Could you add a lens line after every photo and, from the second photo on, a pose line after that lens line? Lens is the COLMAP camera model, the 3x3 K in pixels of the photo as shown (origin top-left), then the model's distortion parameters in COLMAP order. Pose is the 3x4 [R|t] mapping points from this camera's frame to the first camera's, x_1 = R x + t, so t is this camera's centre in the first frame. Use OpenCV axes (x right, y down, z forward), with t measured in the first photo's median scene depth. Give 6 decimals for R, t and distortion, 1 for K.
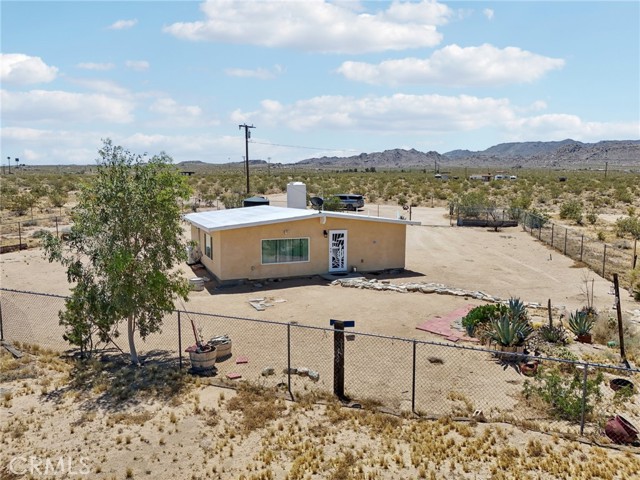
lens RADIAL K [[464.1, 0, 321.1], [0, 464.1, 240.8], [0, 0, 1]] dist [0.005920, 0.001102]
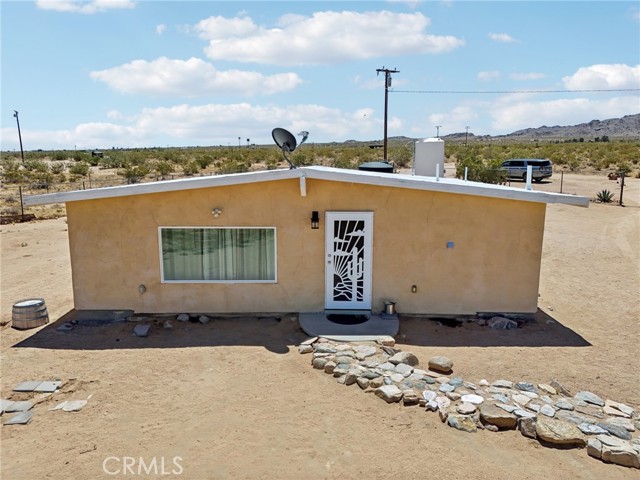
lens RADIAL K [[473.6, 0, 322.0], [0, 473.6, 240.6], [0, 0, 1]] dist [0.025930, -0.004977]
pose [[0.914644, 0.059319, -0.399884, 0.185052], [-0.039490, 0.997555, 0.057652, -0.021017], [0.402327, -0.036939, 0.914751, 0.600351]]
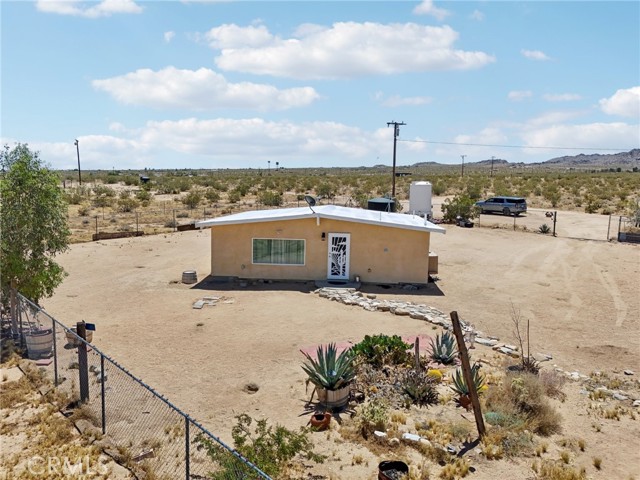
lens RADIAL K [[478.6, 0, 320.0], [0, 478.6, 240.0], [0, 0, 1]] dist [0.006347, 0.002010]
pose [[0.887621, 0.062077, -0.456372, 0.426580], [-0.065485, 0.997819, 0.008361, -0.015589], [0.455896, 0.022464, 0.889750, 0.157872]]
